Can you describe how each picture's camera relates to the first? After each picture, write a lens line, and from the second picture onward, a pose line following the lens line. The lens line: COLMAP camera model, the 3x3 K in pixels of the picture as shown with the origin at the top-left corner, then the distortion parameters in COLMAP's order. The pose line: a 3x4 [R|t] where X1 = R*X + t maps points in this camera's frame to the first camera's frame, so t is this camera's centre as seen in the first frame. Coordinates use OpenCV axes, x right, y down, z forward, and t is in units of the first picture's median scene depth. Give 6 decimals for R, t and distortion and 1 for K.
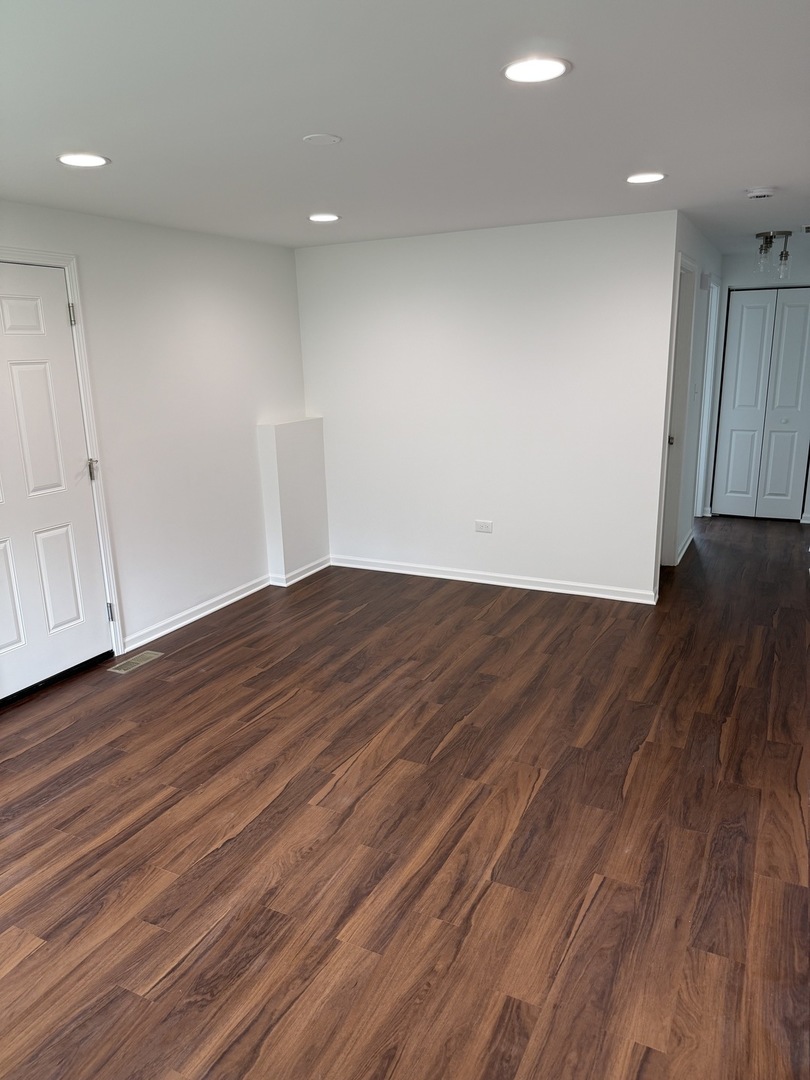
lens RADIAL K [[763.9, 0, 414.2], [0, 763.9, 548.7], [0, 0, 1]] dist [0.174420, -0.132371]
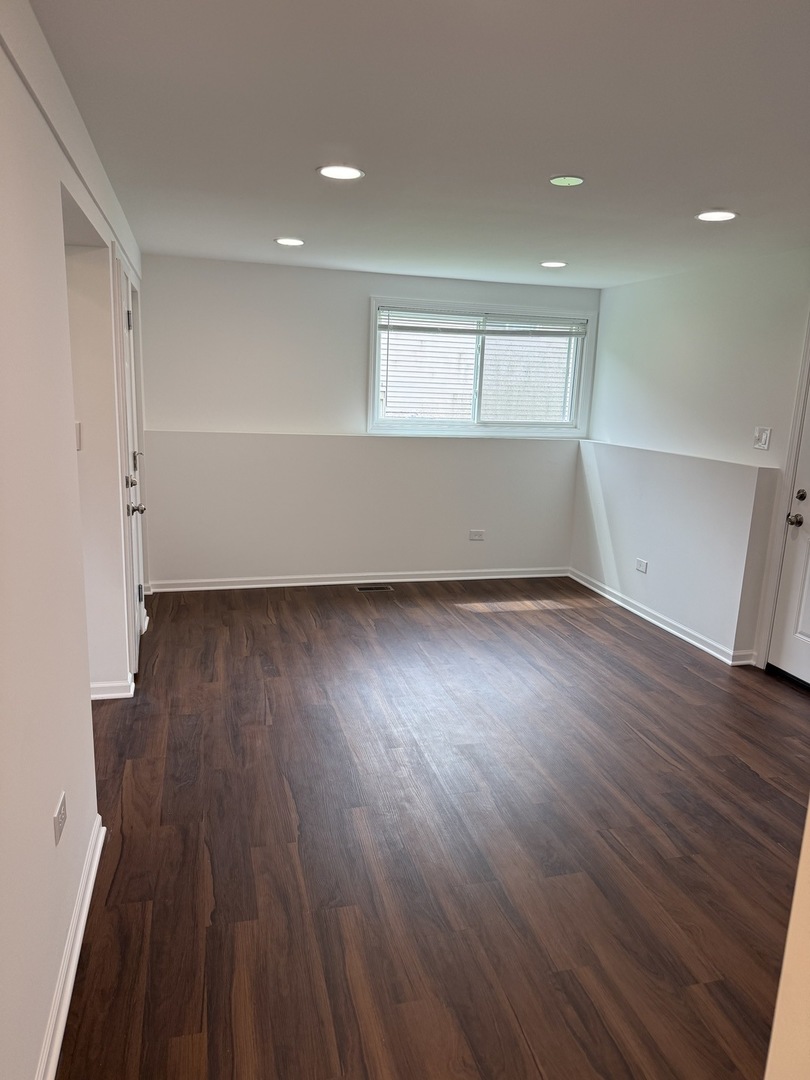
lens RADIAL K [[763.9, 0, 414.2], [0, 763.9, 548.7], [0, 0, 1]] dist [0.174420, -0.132371]
pose [[-0.747833, 0.130593, -0.650915, 0.792660], [-0.198640, 0.891530, 0.407083, -0.430644], [0.633473, 0.433728, -0.640775, 1.679025]]
